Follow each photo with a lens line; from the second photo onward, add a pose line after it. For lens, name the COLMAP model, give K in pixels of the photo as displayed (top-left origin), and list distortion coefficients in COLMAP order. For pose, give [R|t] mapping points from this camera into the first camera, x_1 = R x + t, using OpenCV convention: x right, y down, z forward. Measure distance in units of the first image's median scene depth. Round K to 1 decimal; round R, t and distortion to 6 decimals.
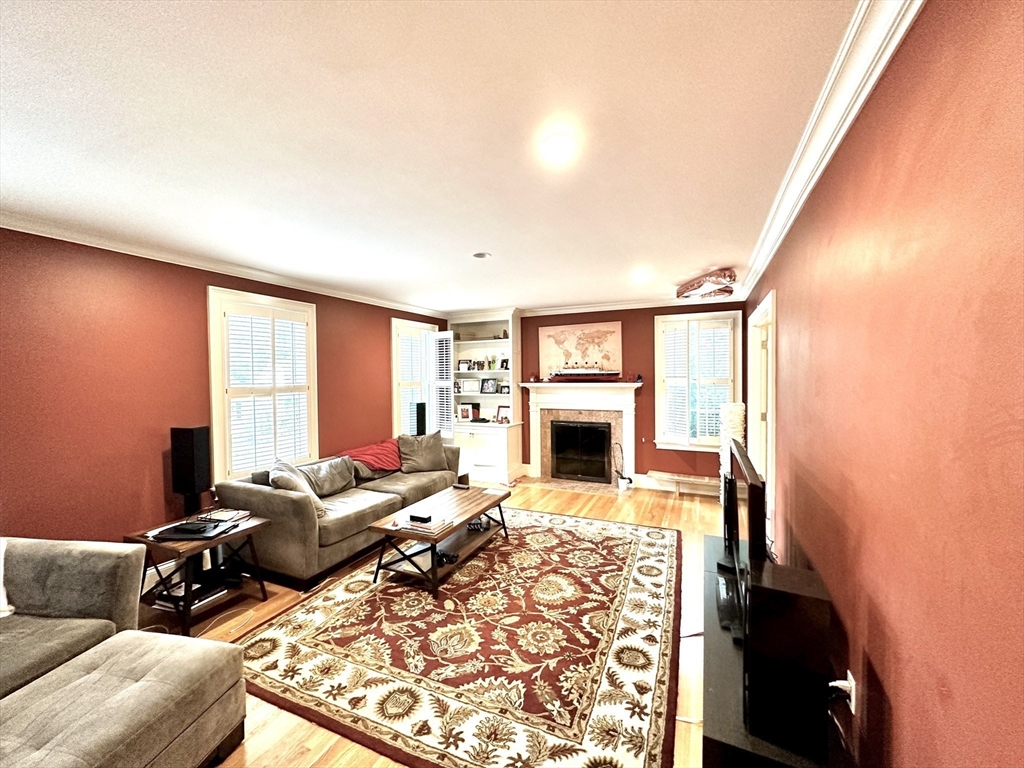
lens RADIAL K [[408.6, 0, 510.6], [0, 408.6, 383.6], [0, 0, 1]] dist [-0.002187, 0.000345]
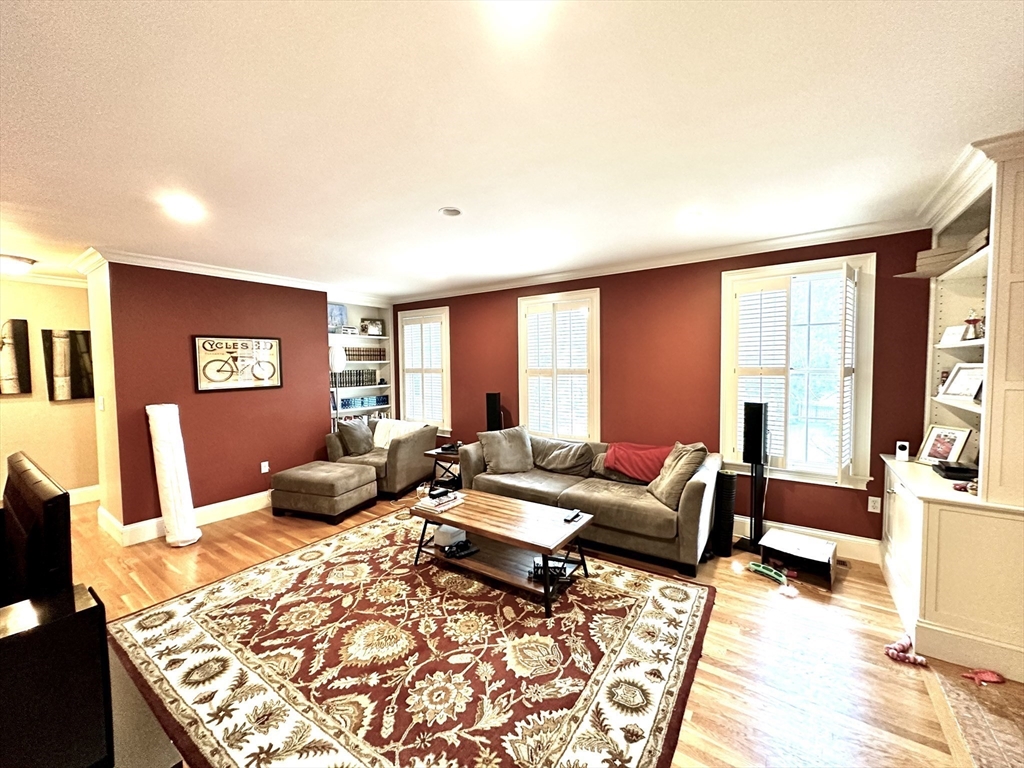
lens RADIAL K [[408.6, 0, 510.3], [0, 408.6, 378.7], [0, 0, 1]] dist [-0.002187, 0.000345]
pose [[-0.178155, 0.043269, -0.983051, 0.775710], [-0.009710, 0.998907, 0.045727, -0.021806], [0.983955, 0.017692, -0.177540, 1.348453]]
